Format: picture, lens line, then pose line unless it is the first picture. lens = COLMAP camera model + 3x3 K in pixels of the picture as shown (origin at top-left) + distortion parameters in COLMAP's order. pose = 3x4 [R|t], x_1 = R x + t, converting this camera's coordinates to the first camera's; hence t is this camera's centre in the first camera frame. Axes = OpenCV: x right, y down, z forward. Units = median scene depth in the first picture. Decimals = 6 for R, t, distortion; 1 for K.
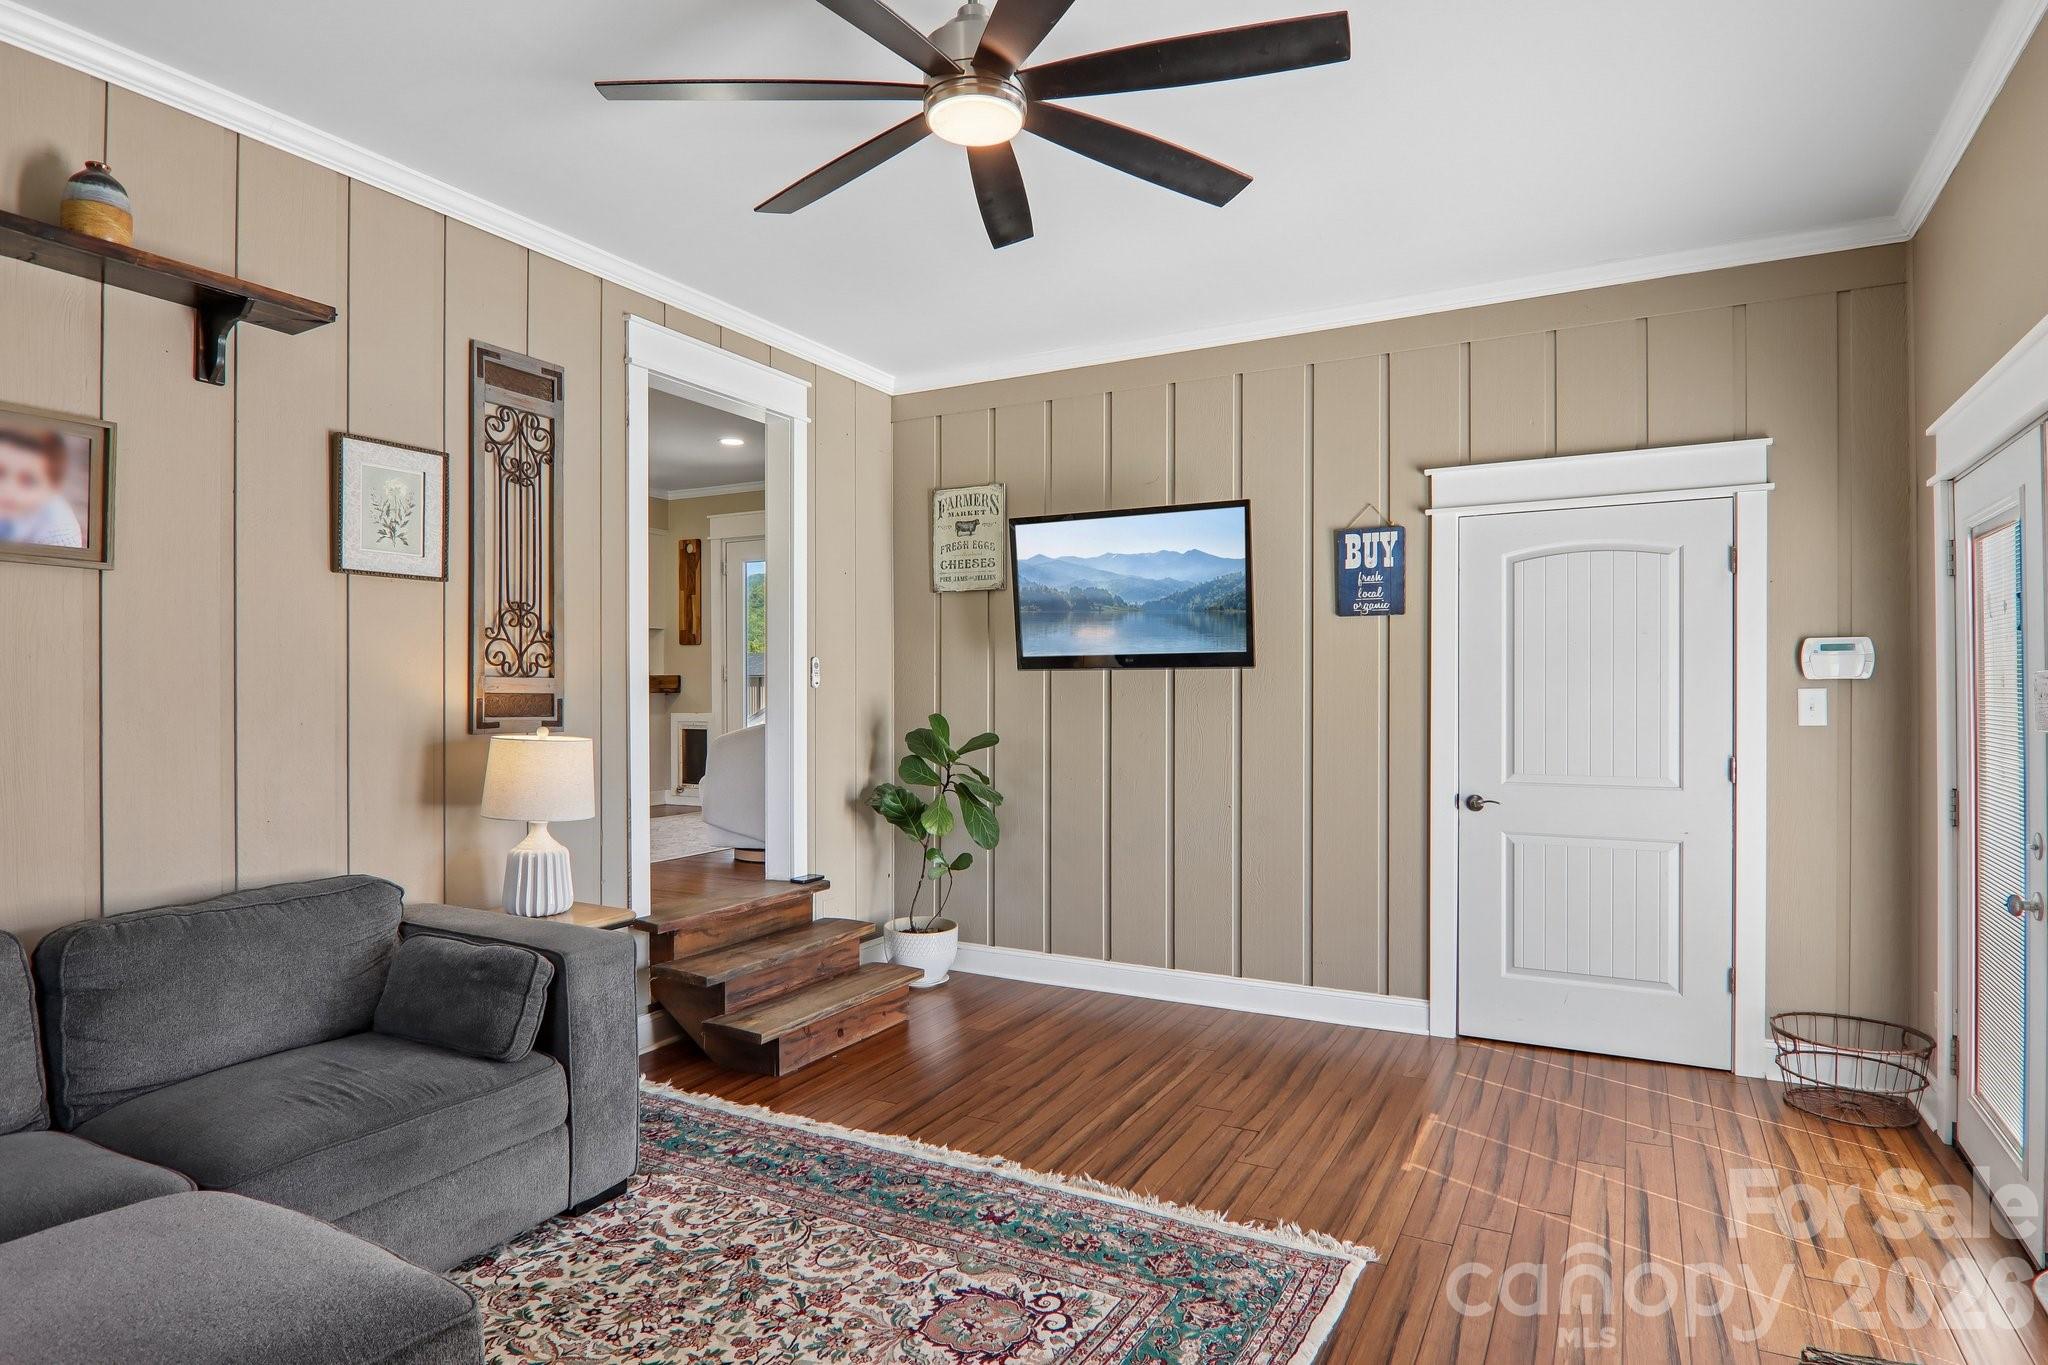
lens RADIAL K [[1132.9, 0, 1027.1], [0, 1132.9, 699.0], [0, 0, 1]] dist [0.005676, -0.020909]
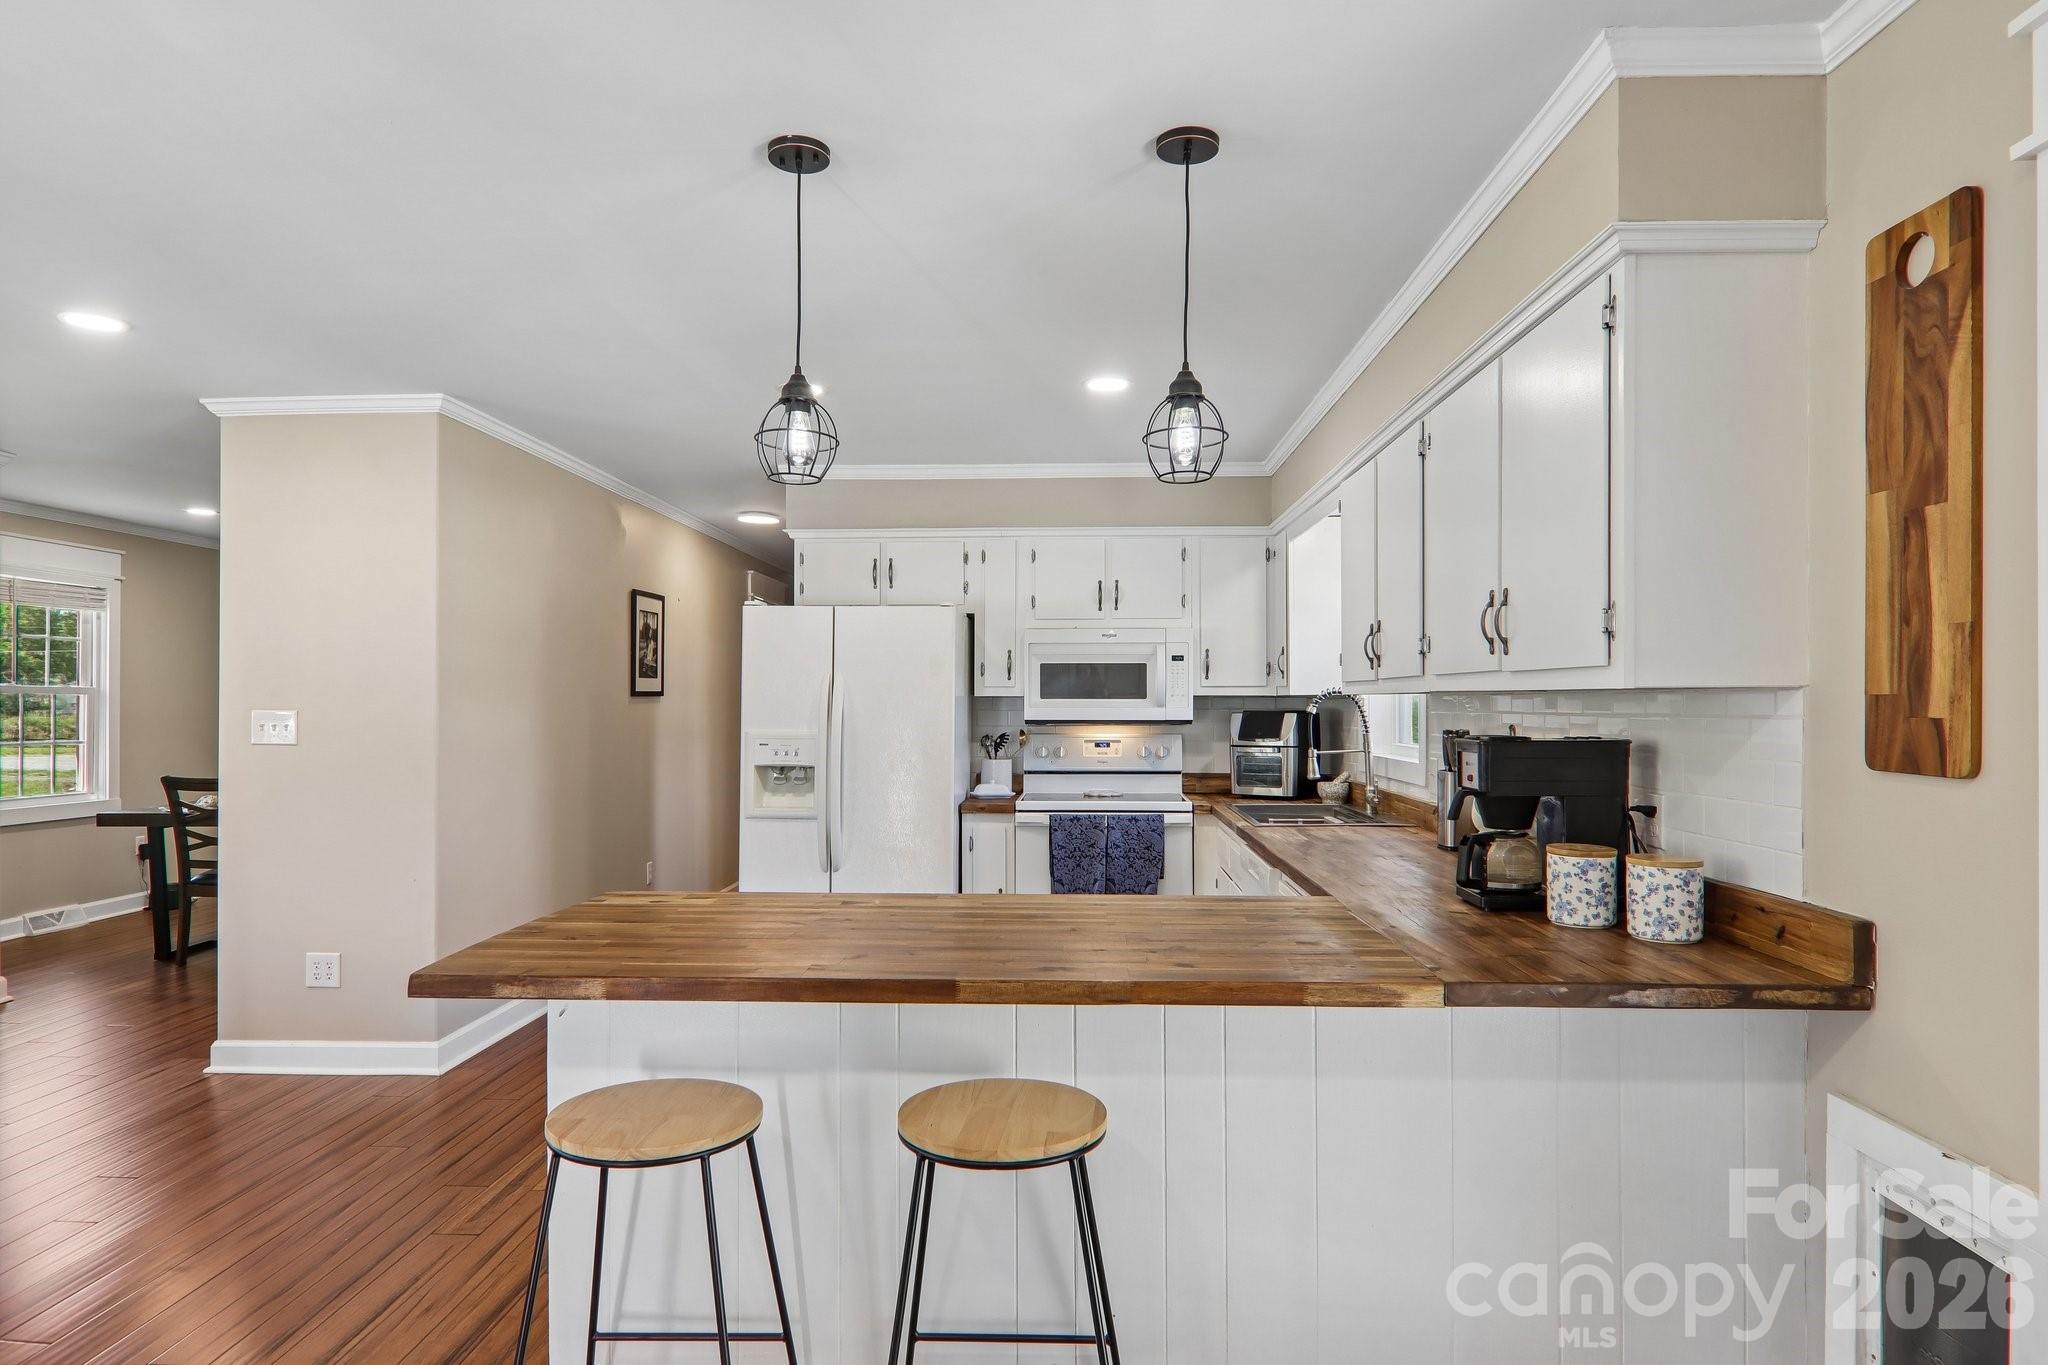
lens RADIAL K [[1167.8, 0, 1023.1], [0, 1167.8, 699.7], [0, 0, 1]] dist [0.005048, -0.013616]
pose [[0.433595, -0.000817, -0.901108, -0.445002], [-0.004856, 0.999983, -0.003243, -0.139137], [0.901095, 0.005782, 0.433583, 1.855067]]
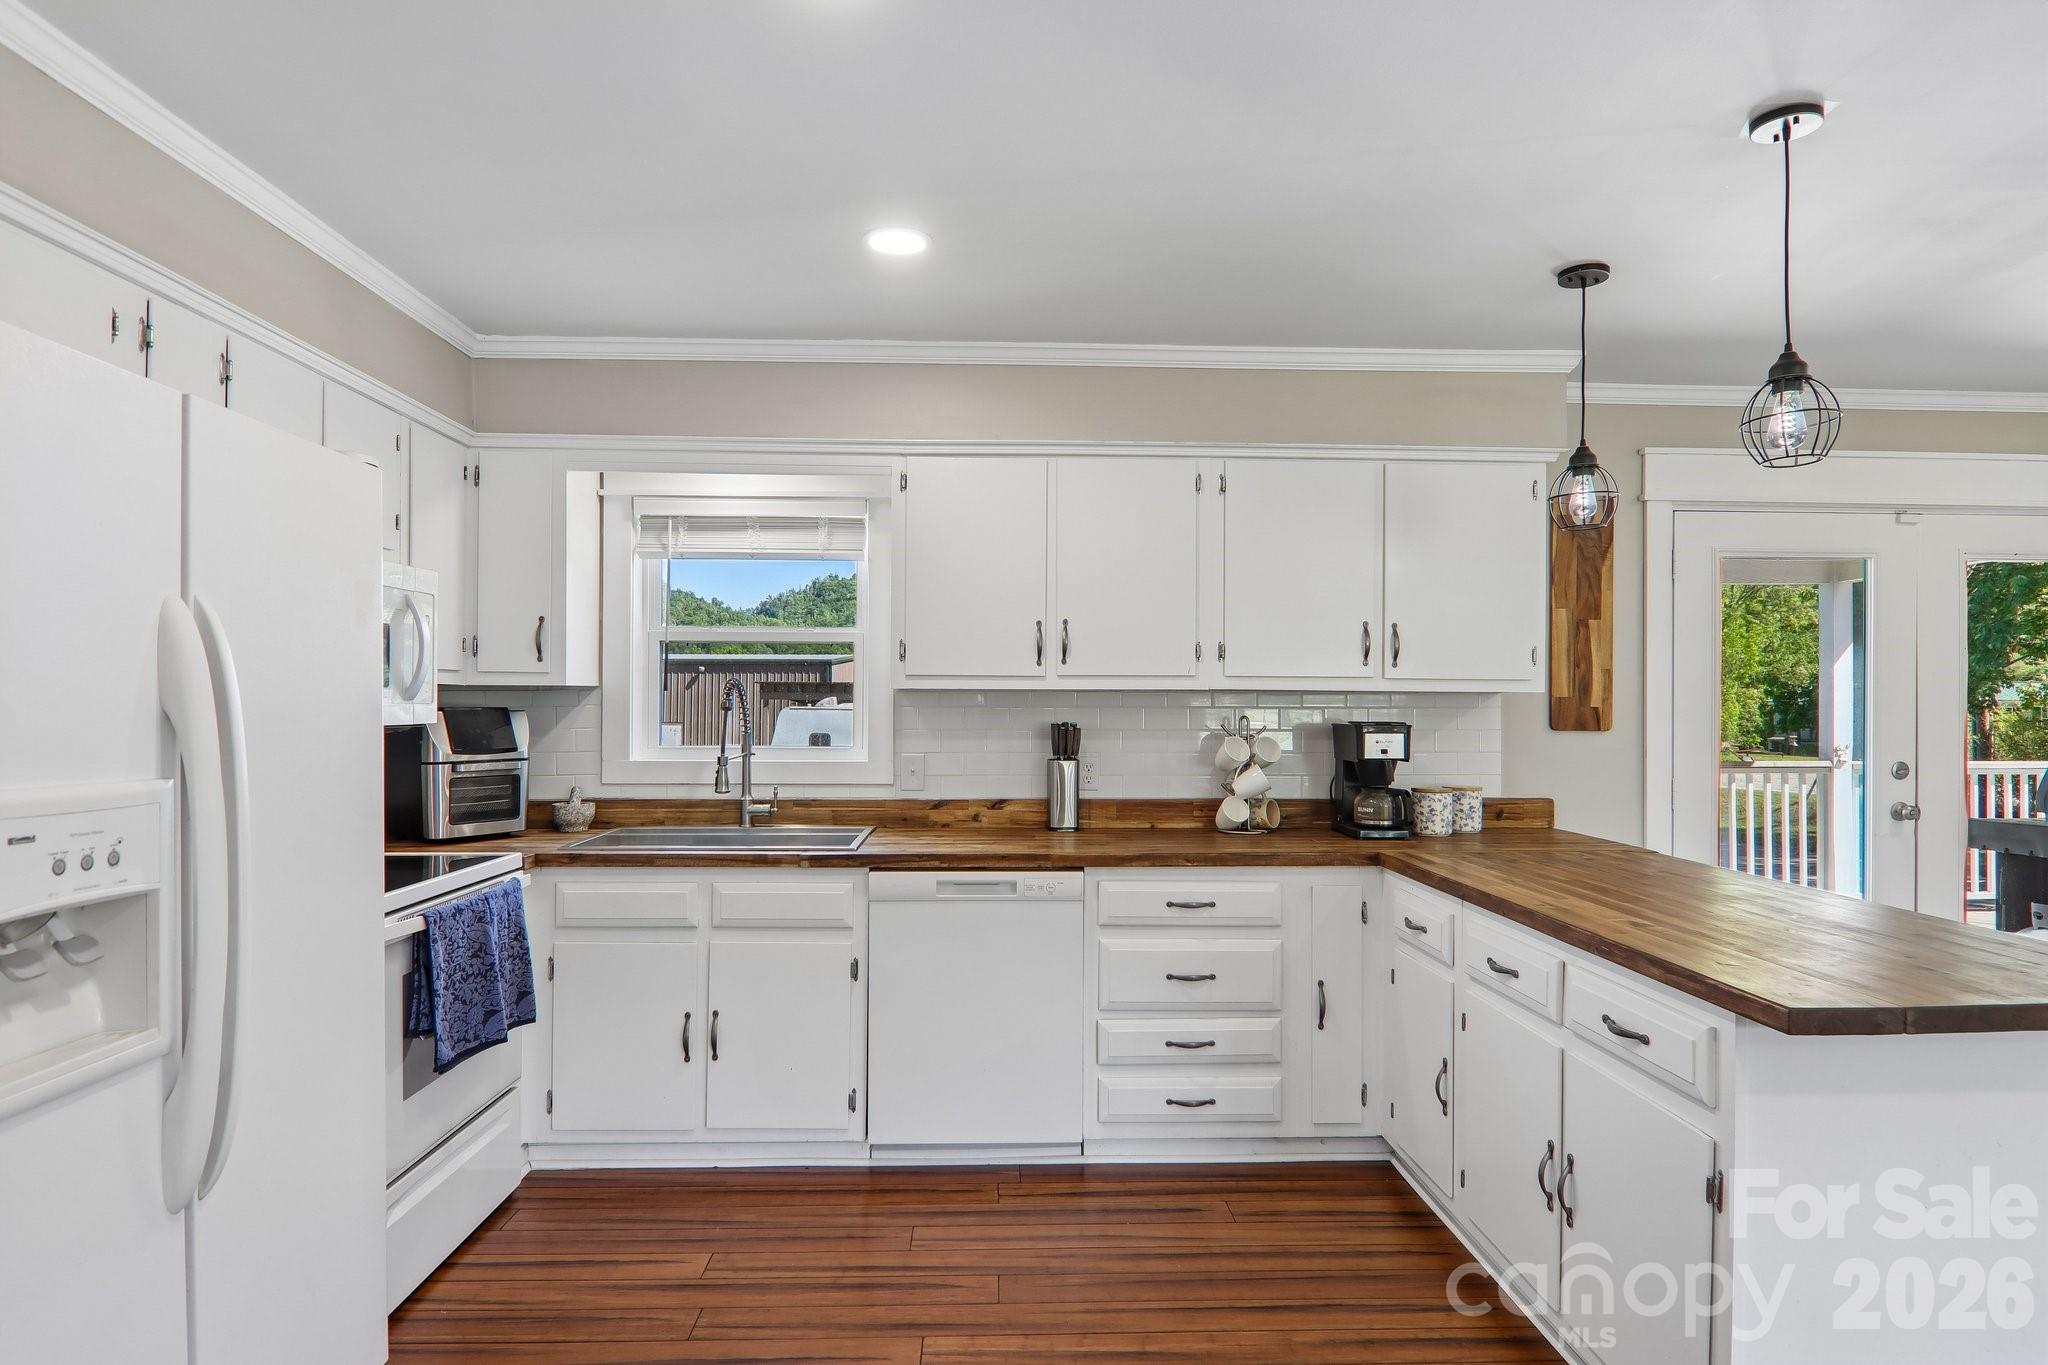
lens RADIAL K [[1132.9, 0, 1027.1], [0, 1132.9, 699.0], [0, 0, 1]] dist [0.005676, -0.020909]
pose [[0.863928, 0.006928, 0.503567, -1.685903], [-0.002976, 0.999958, -0.008652, -0.132120], [-0.503606, 0.005976, 0.863913, 1.715272]]
